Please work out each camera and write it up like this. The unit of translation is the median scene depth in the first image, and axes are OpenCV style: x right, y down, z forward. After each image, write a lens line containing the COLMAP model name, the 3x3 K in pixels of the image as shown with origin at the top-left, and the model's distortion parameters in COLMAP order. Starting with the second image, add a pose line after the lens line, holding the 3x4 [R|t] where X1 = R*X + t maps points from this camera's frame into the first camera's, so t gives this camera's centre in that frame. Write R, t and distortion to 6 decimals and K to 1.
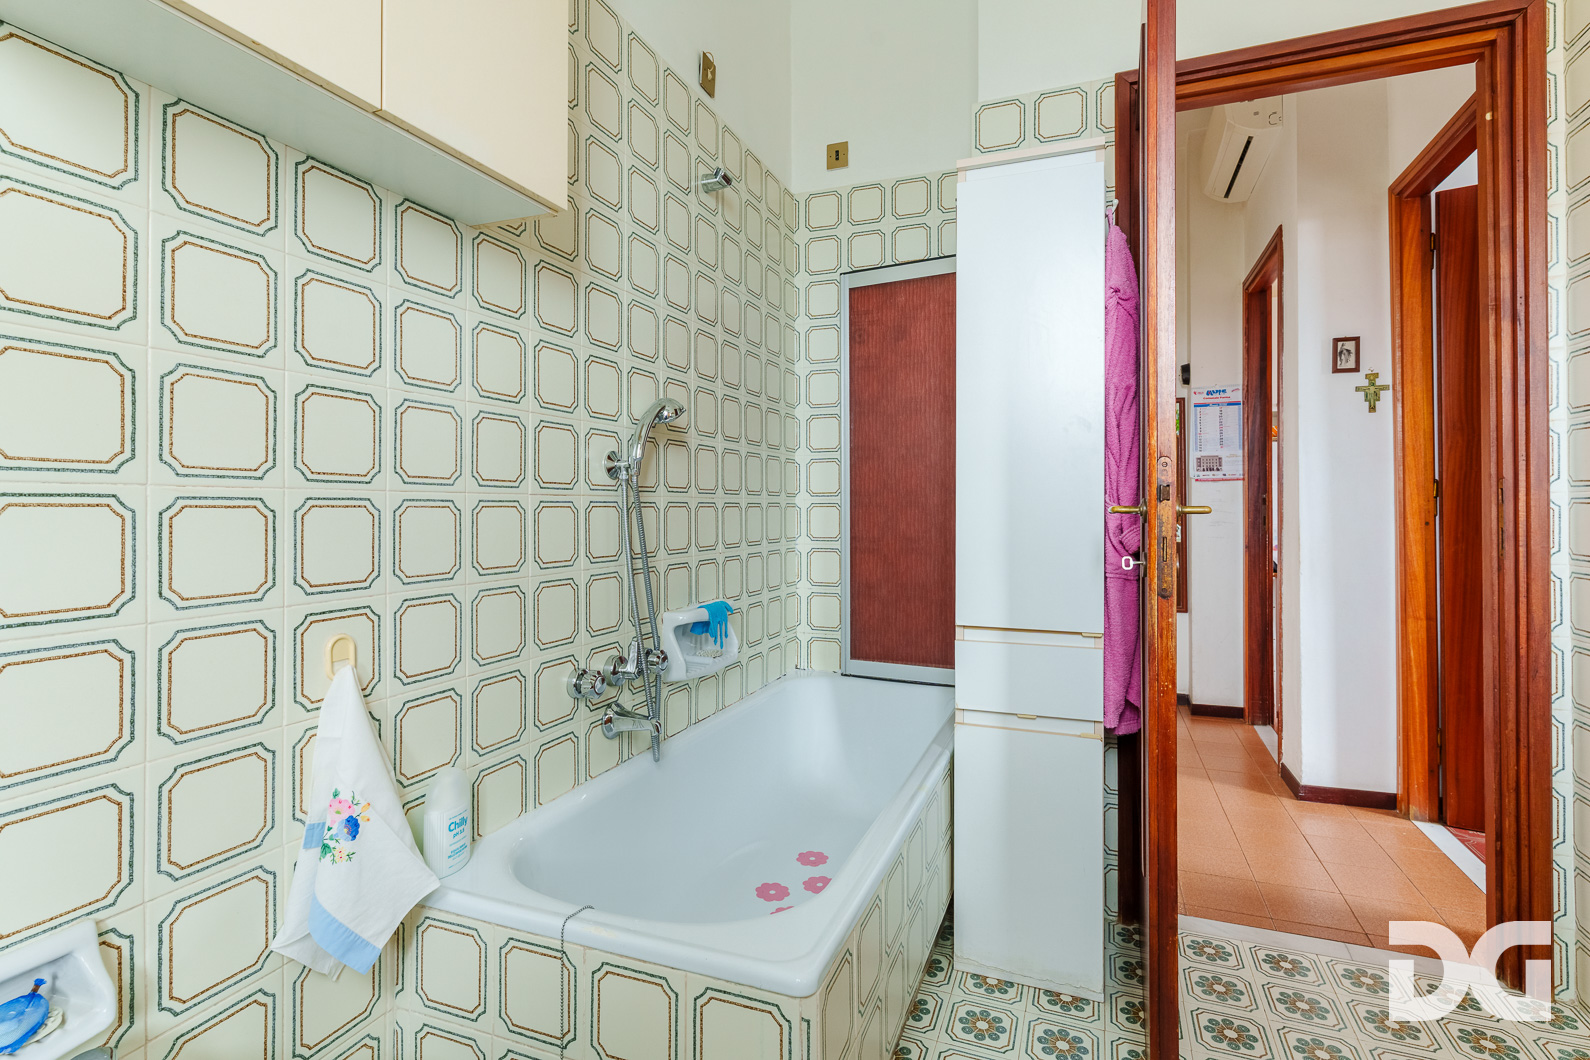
lens RADIAL K [[765.4, 0, 798.3], [0, 765.4, 497.5], [0, 0, 1]] dist [-0.000274, -0.000011]
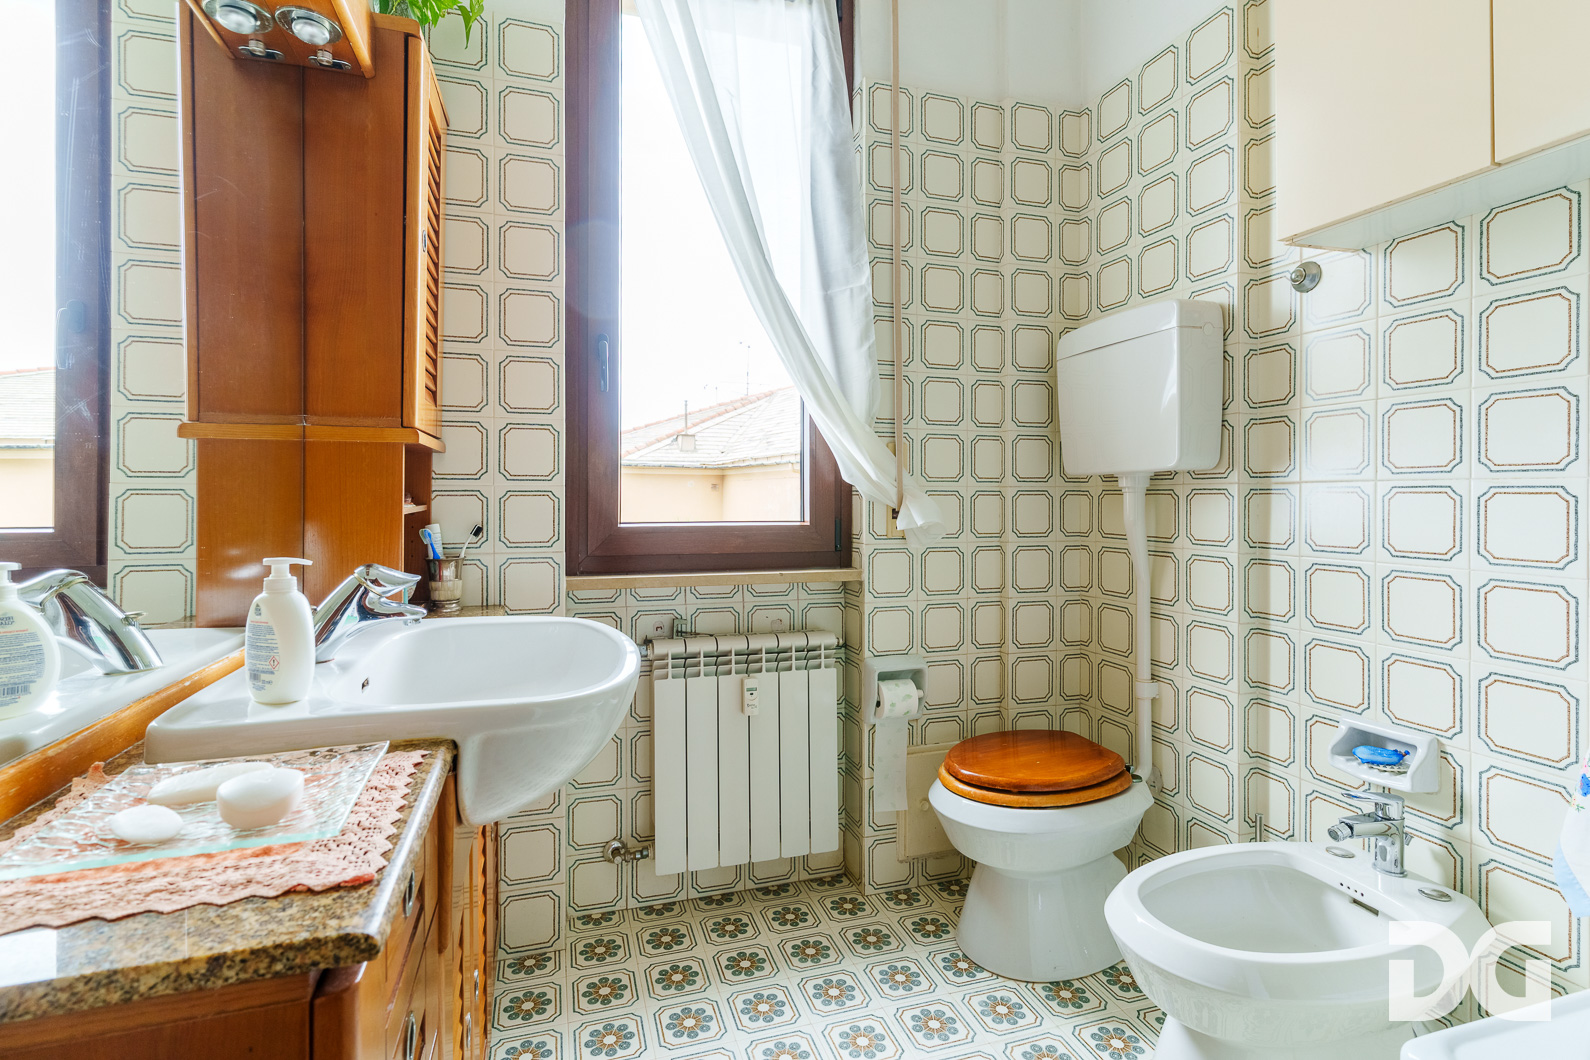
lens RADIAL K [[765.4, 0, 798.3], [0, 765.4, 497.5], [0, 0, 1]] dist [-0.000274, -0.000011]
pose [[-0.774261, 0.002845, -0.632860, 1.150827], [0.008963, 0.999939, -0.006470, 0.018184], [0.632803, -0.010682, -0.774239, 1.332718]]
